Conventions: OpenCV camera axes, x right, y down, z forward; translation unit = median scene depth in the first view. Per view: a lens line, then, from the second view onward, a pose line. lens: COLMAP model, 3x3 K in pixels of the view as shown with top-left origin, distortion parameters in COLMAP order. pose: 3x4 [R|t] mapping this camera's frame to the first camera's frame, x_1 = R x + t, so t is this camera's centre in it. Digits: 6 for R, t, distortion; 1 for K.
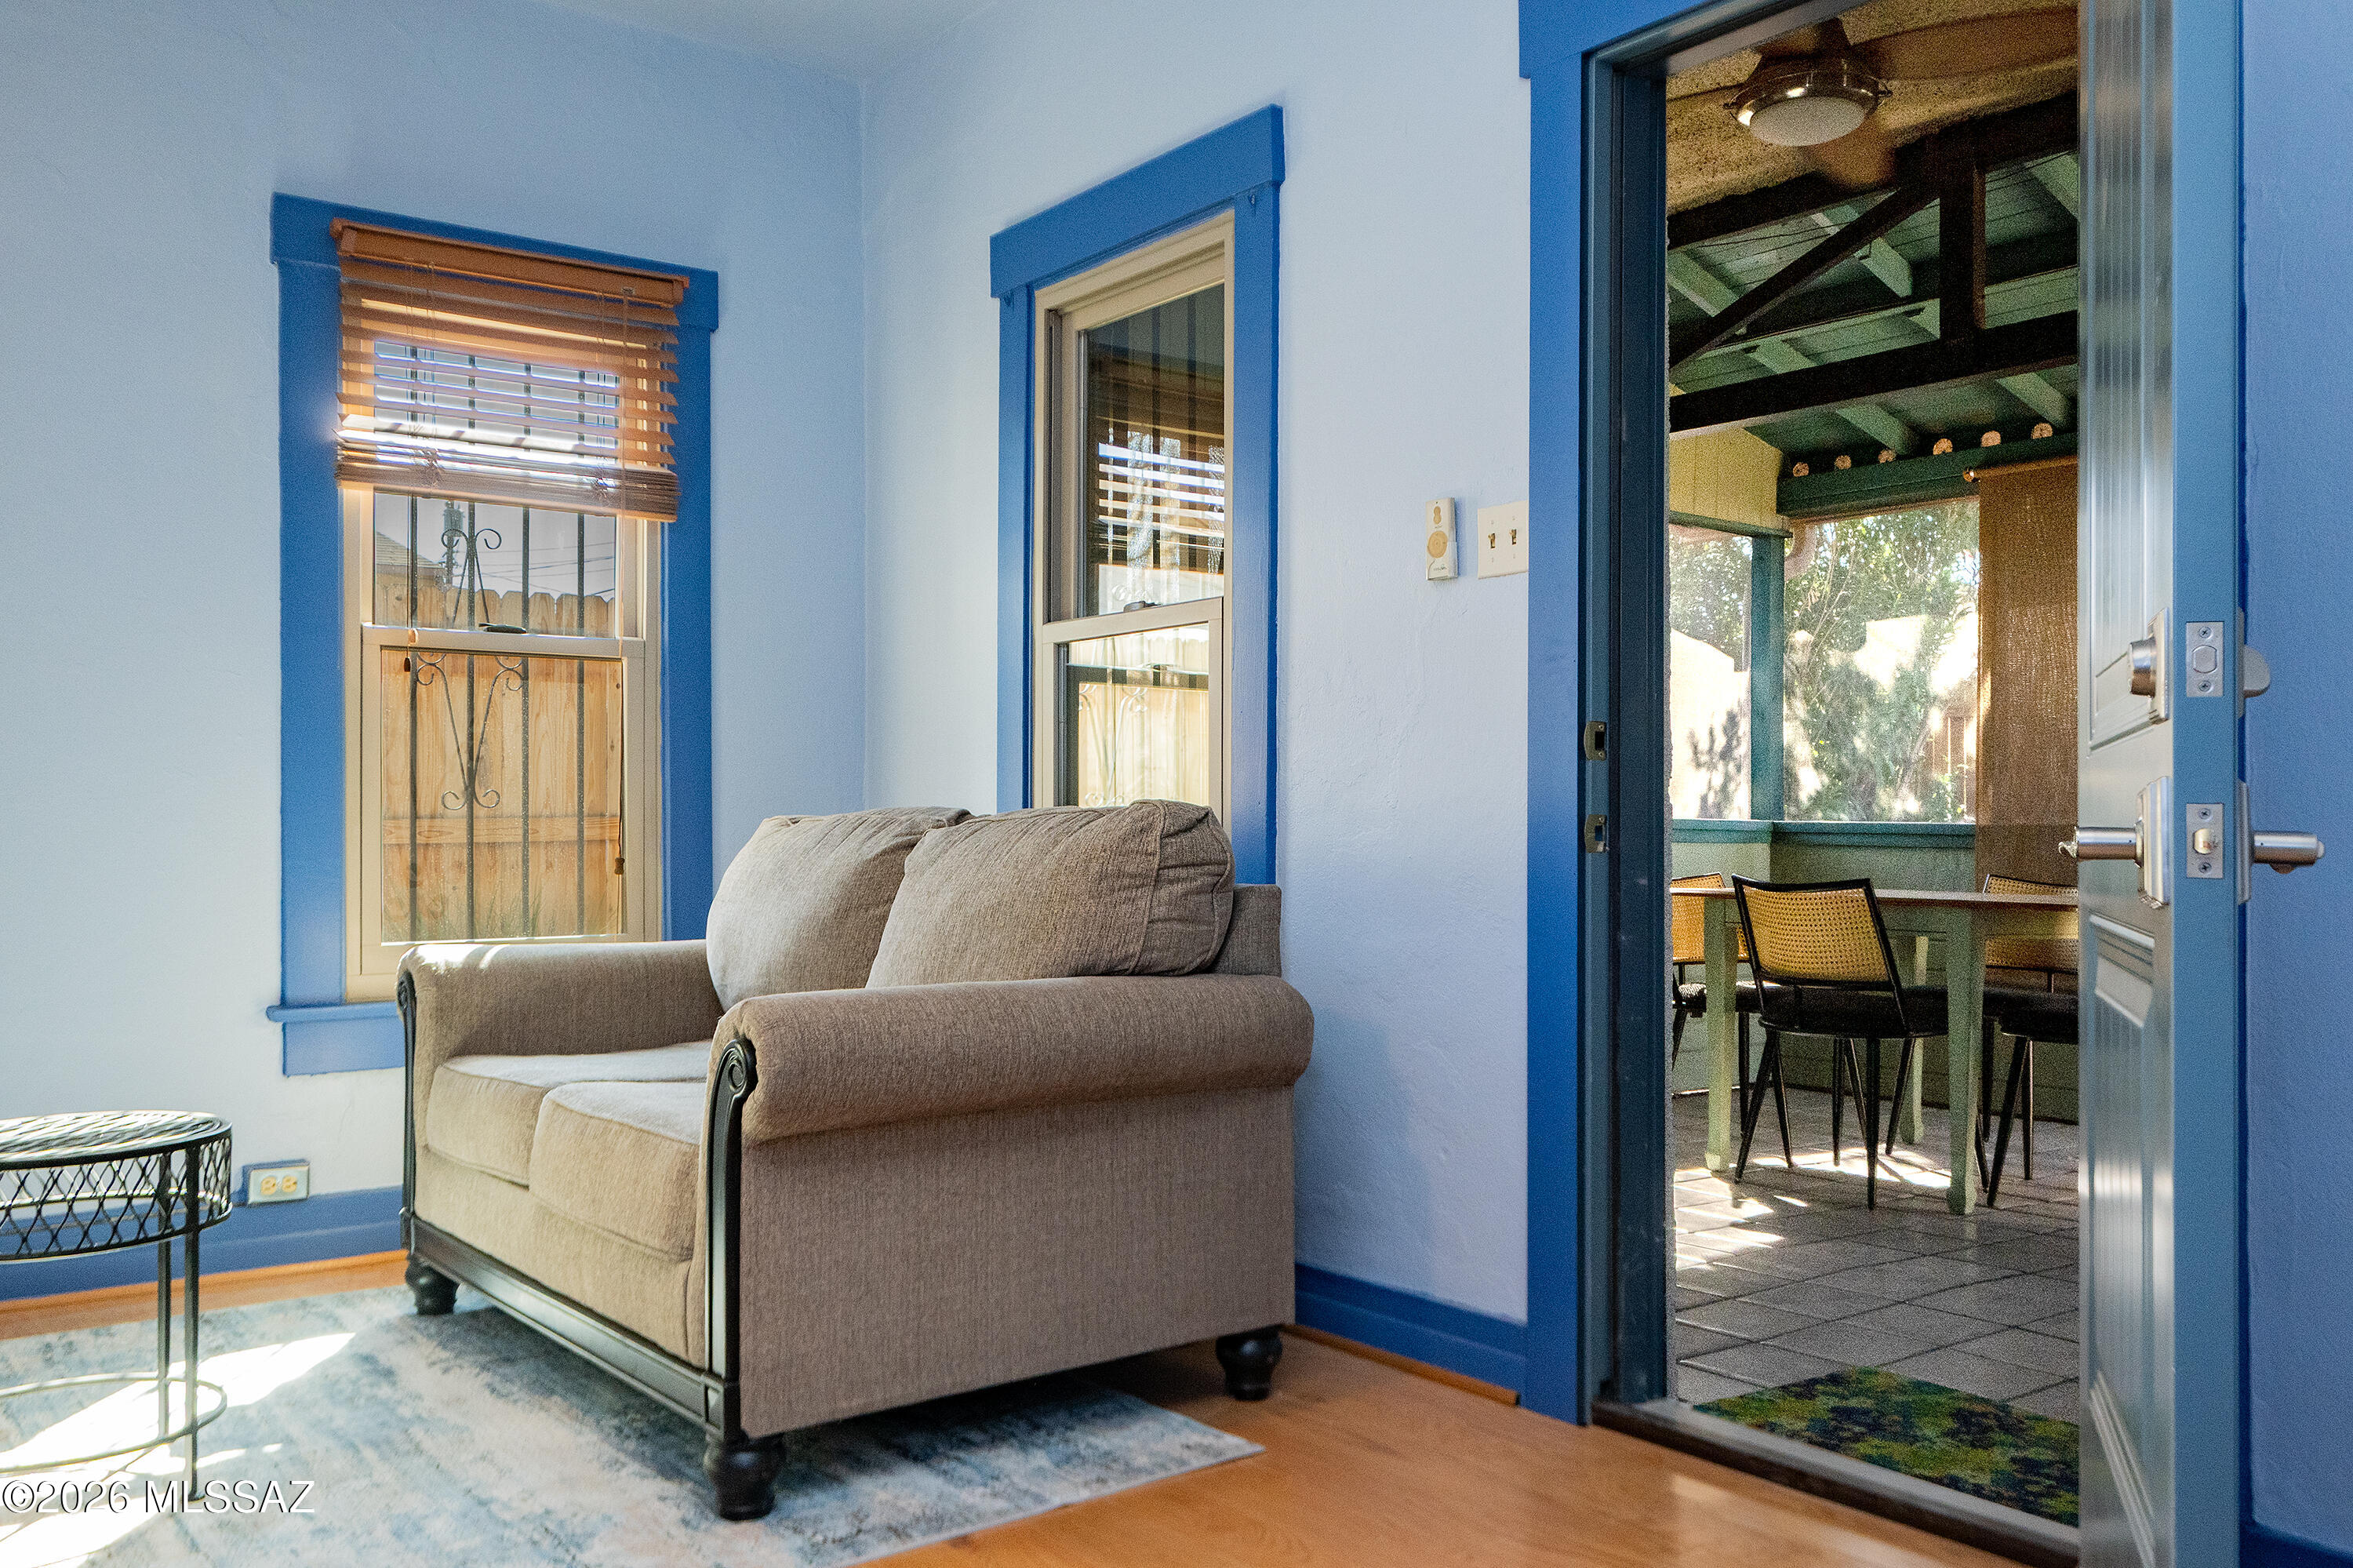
lens RADIAL K [[1947.5, 0, 1176.5], [0, 1947.5, 784.0], [0, 0, 1]] dist [0.009942, 0.003122]
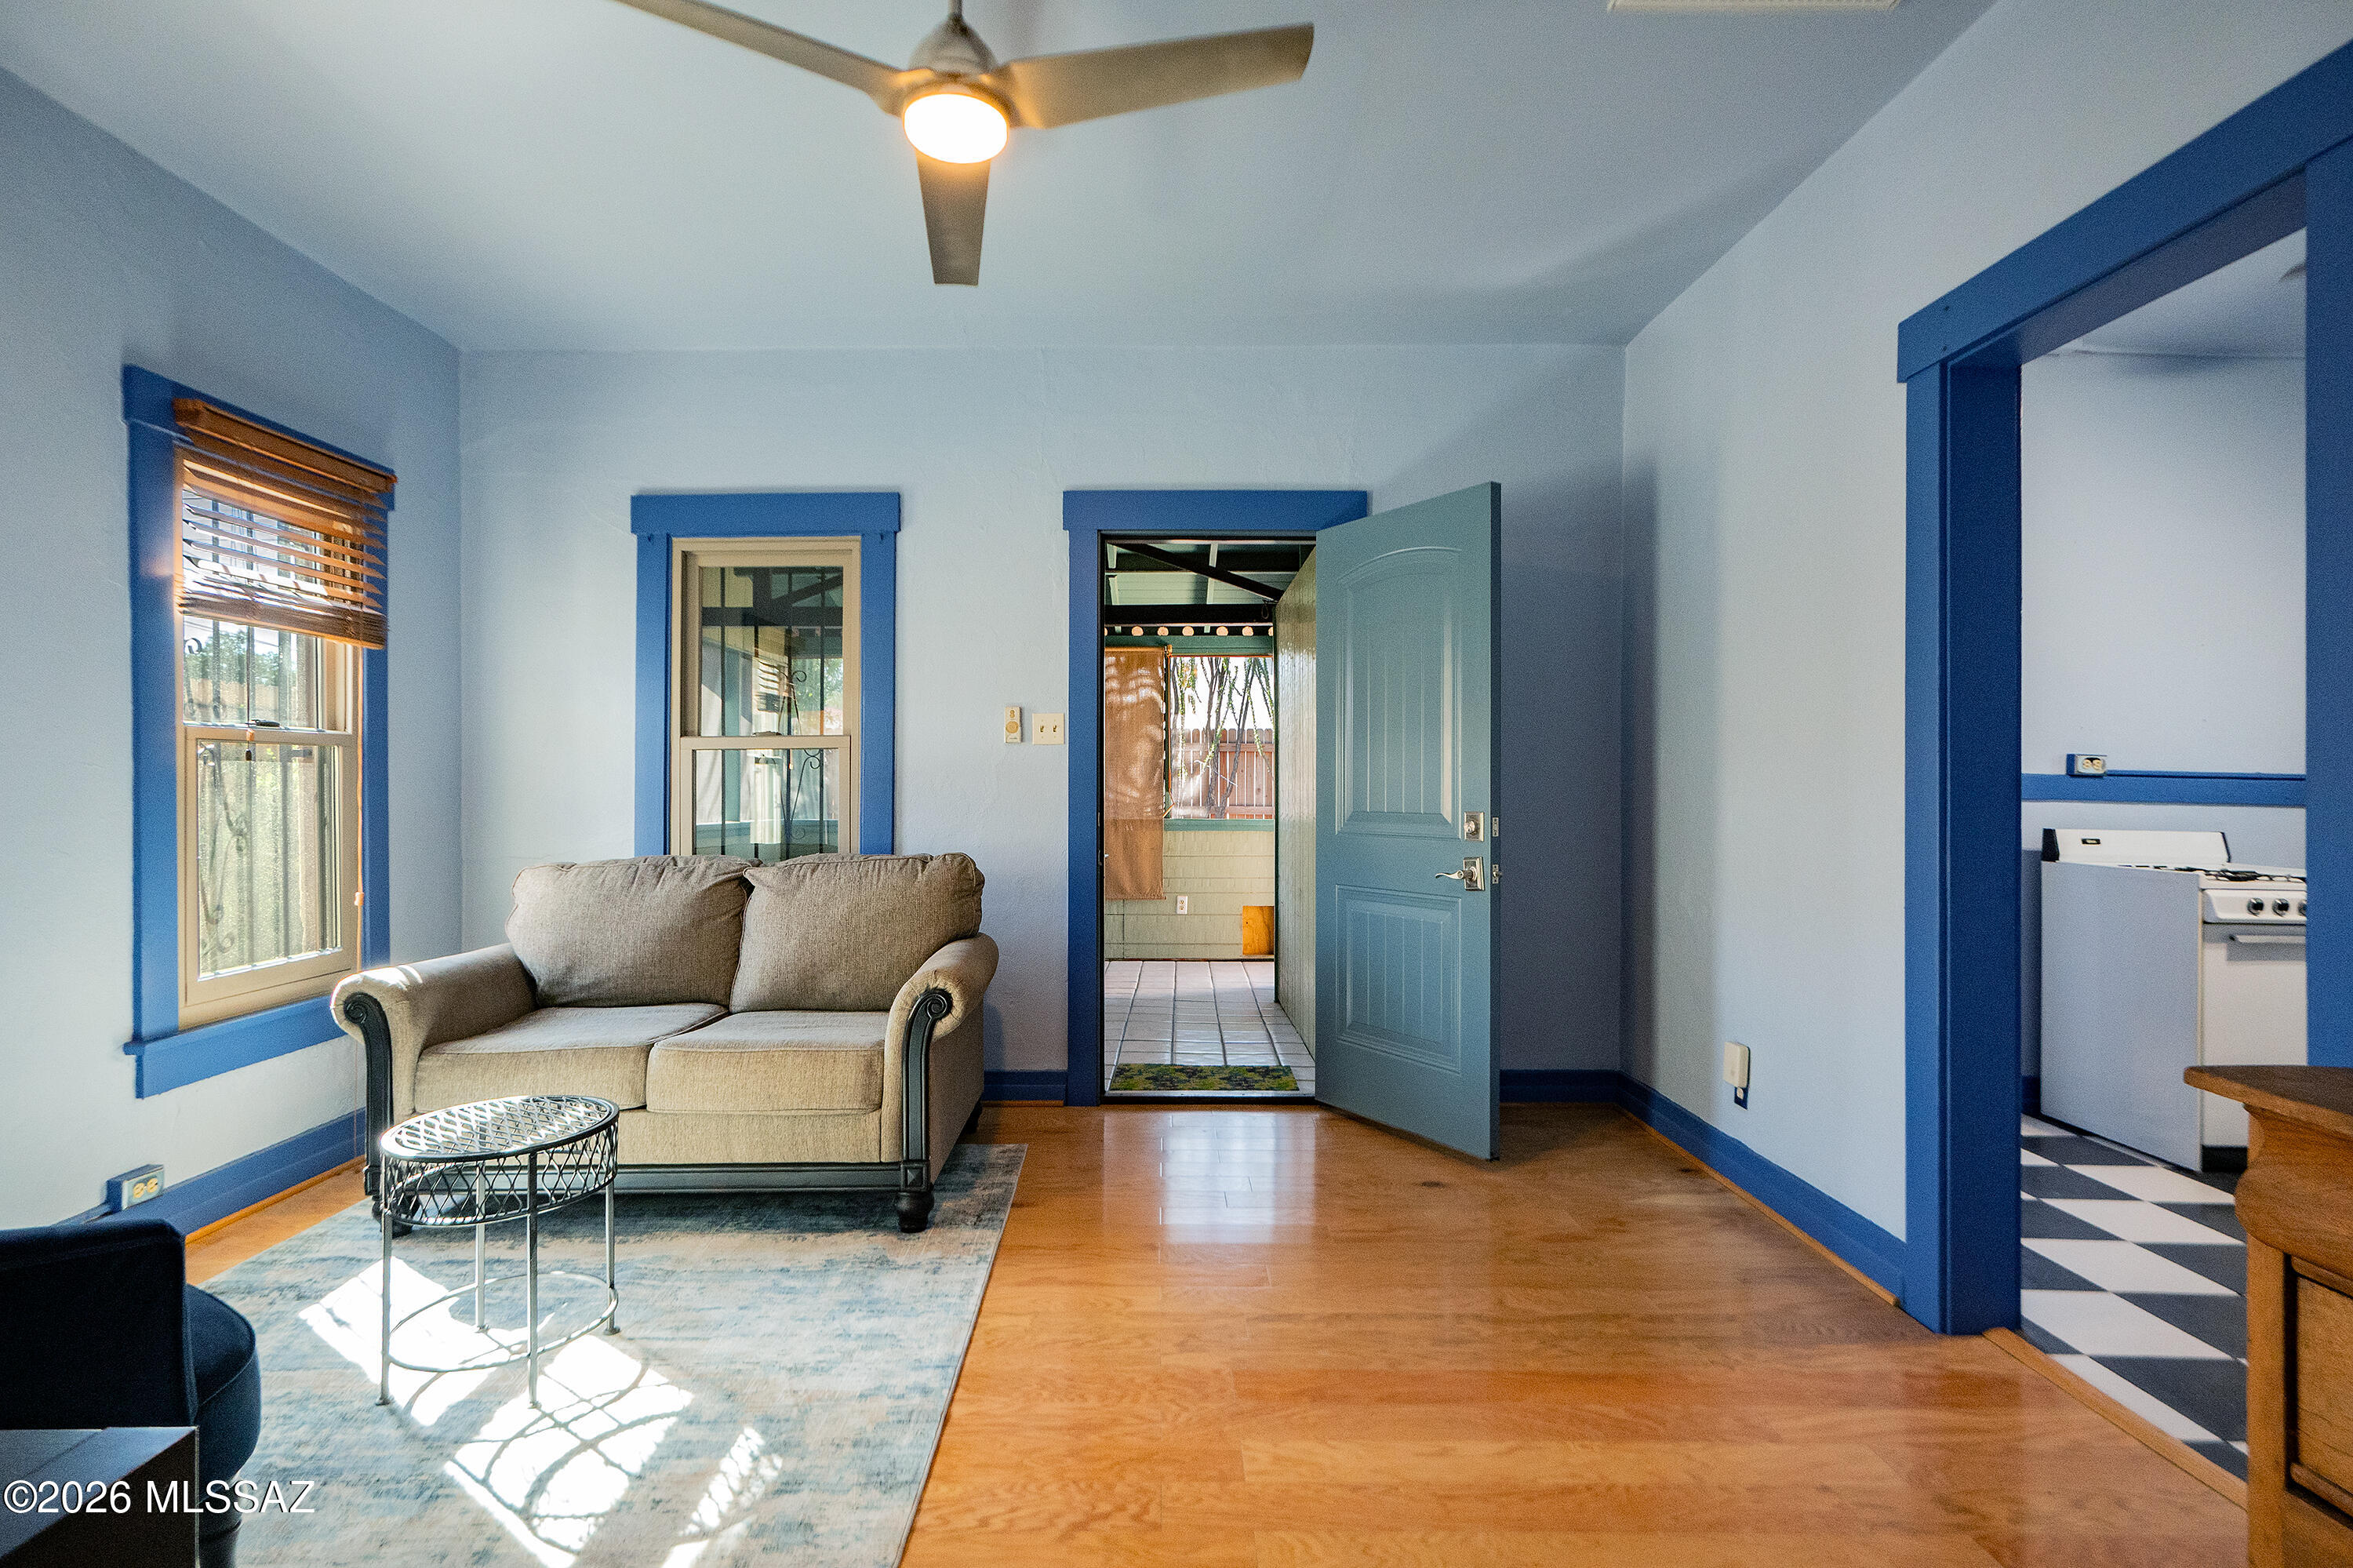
lens RADIAL K [[1174.6, 0, 1175.6], [0, 1174.6, 778.8], [0, 0, 1]] dist [-0.001283, -0.000454]
pose [[0.598567, 0.004323, 0.801061, -0.733614], [-0.015816, 0.999854, 0.006422, -0.069416], [-0.800917, -0.016513, 0.598548, 0.055571]]
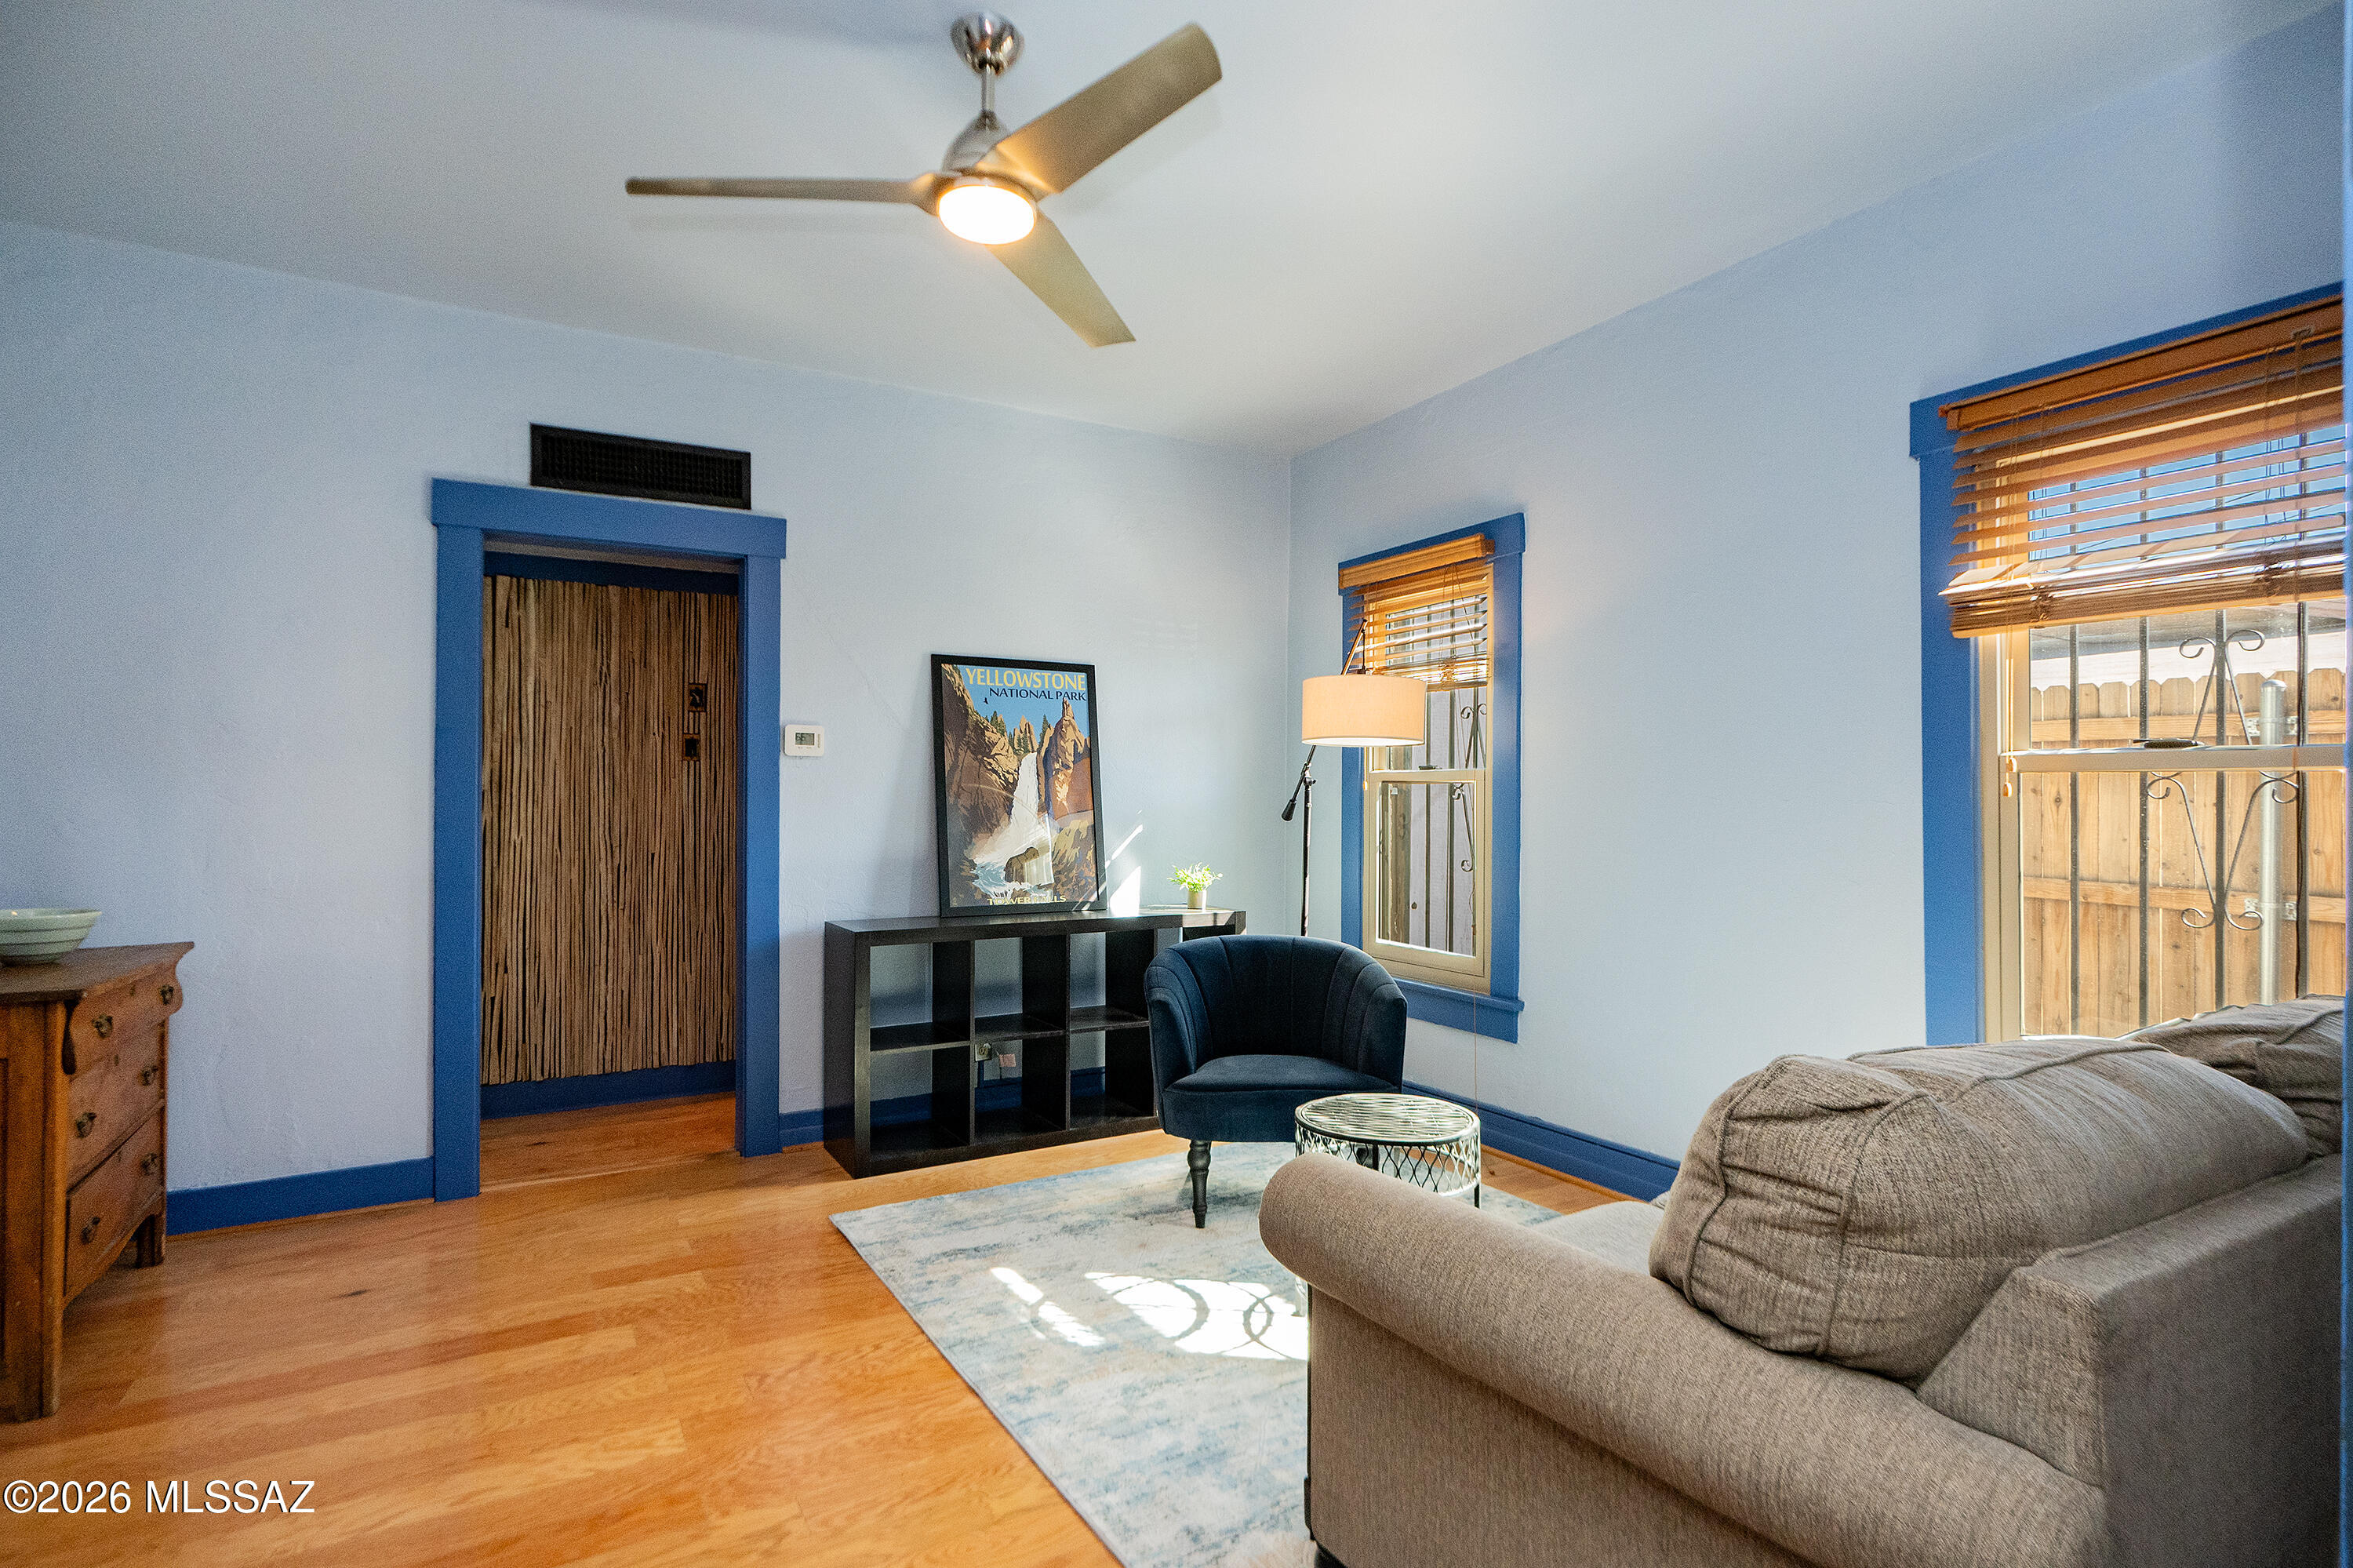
lens RADIAL K [[1147.4, 0, 1176.5], [0, 1147.4, 784.0], [0, 0, 1]] dist [-0.000318, 0.000040]
pose [[-0.119717, -0.008424, -0.992772, 0.328699], [0.013806, 0.999853, -0.010149, -0.074528], [0.992712, -0.014922, -0.119583, 0.709286]]
